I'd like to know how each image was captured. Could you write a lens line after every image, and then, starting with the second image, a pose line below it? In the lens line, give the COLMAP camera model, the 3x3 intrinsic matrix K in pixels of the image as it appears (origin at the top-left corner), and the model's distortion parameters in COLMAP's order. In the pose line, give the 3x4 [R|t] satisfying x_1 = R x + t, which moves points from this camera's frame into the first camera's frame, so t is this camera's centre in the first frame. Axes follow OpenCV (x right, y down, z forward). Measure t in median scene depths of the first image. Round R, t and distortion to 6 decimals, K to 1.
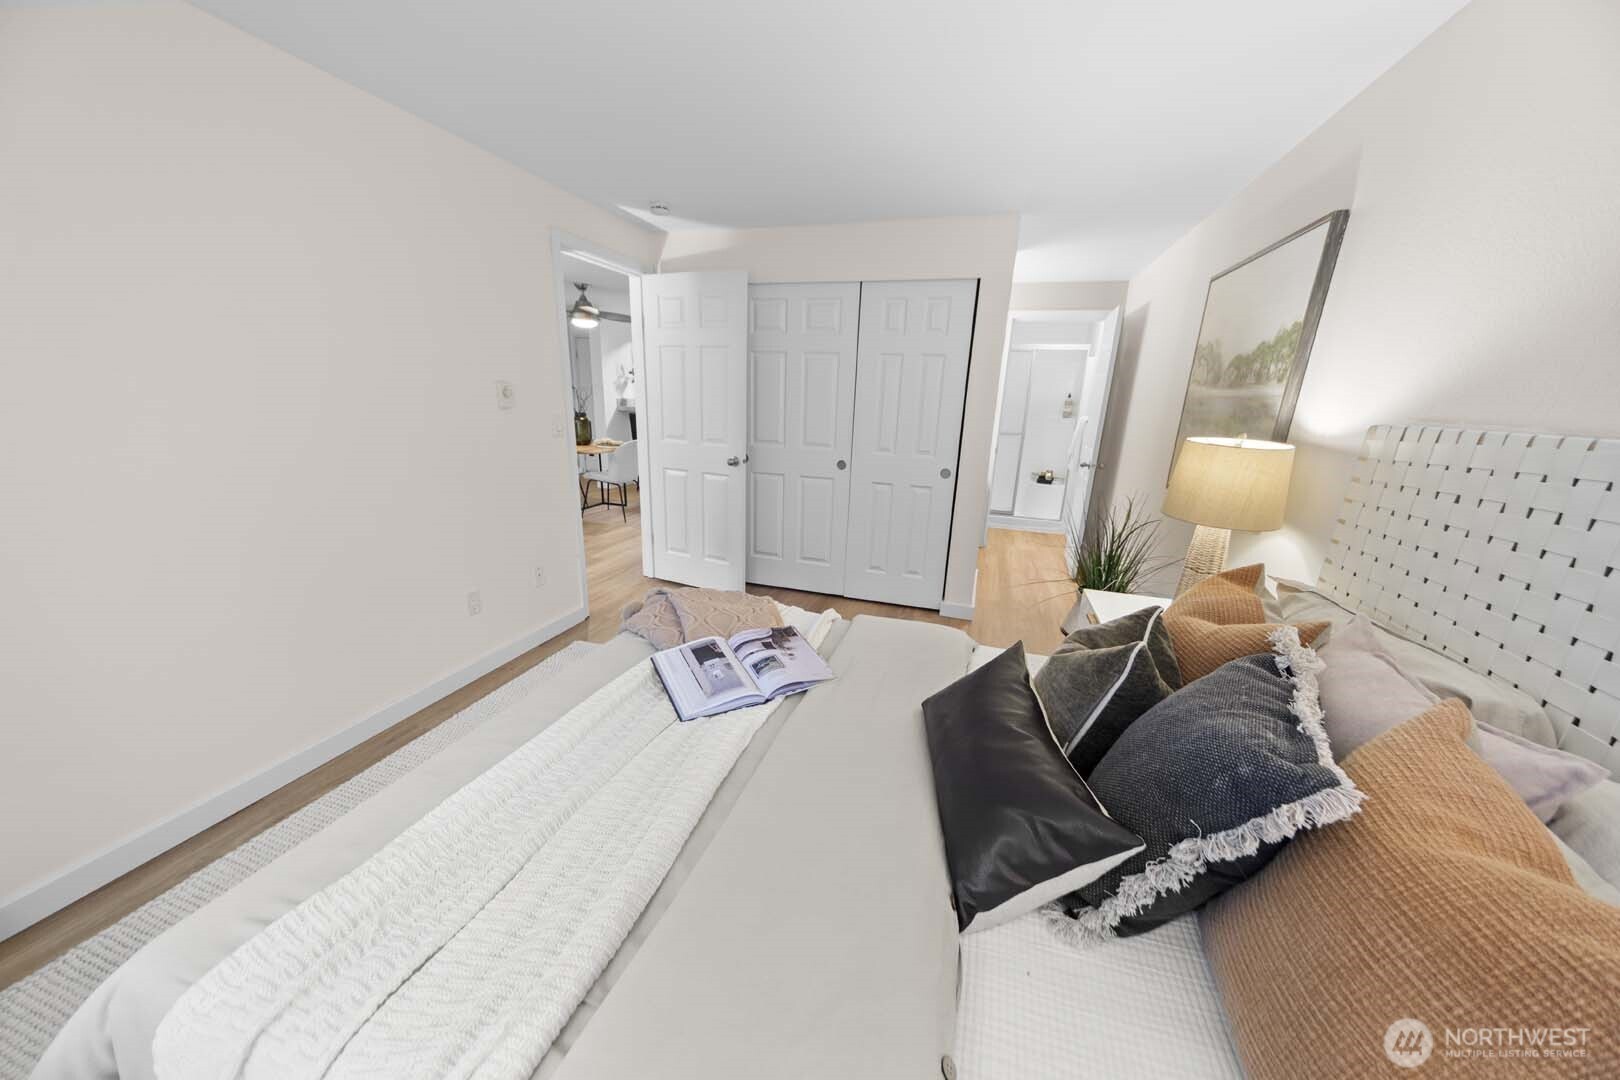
lens RADIAL K [[548.4, 0, 809.2], [0, 548.4, 544.0], [0, 0, 1]] dist [0.006450, 0.000314]
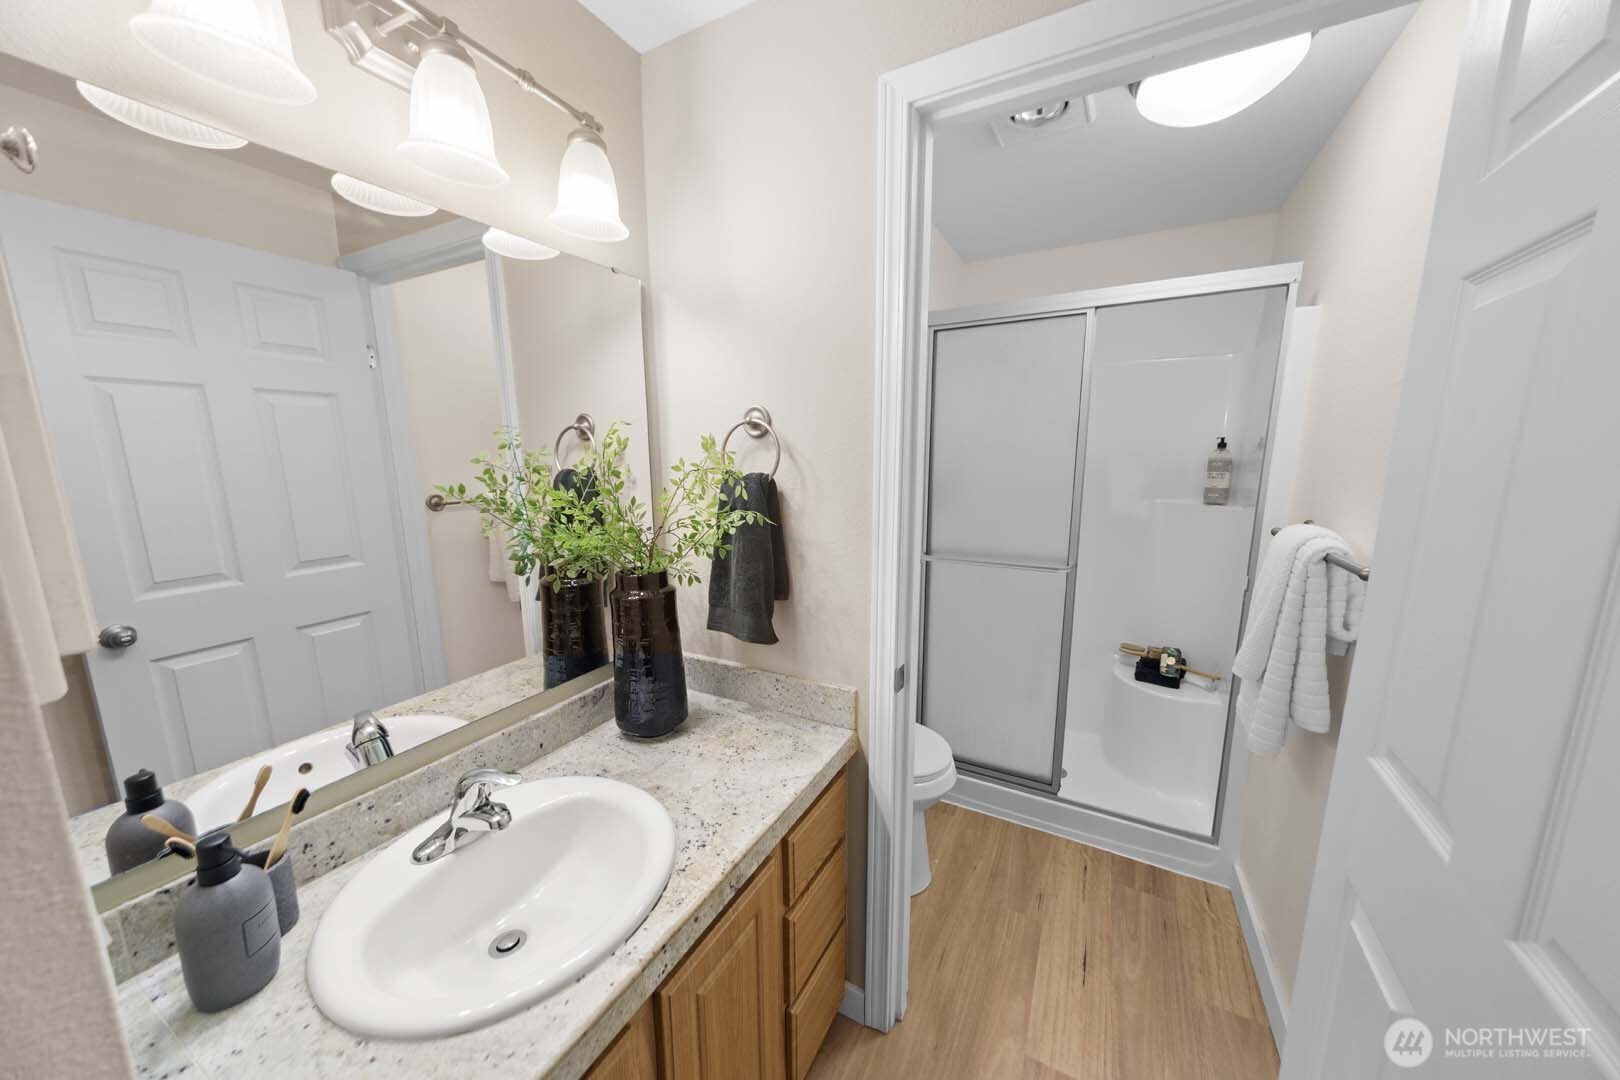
lens RADIAL K [[548.4, 0, 809.2], [0, 548.4, 544.0], [0, 0, 1]] dist [0.006450, 0.000314]
pose [[0.979458, 0.001055, -0.201648, 0.277093], [-0.023168, 0.993953, -0.107334, -0.158030], [0.200315, 0.109801, 0.973559, 0.591906]]
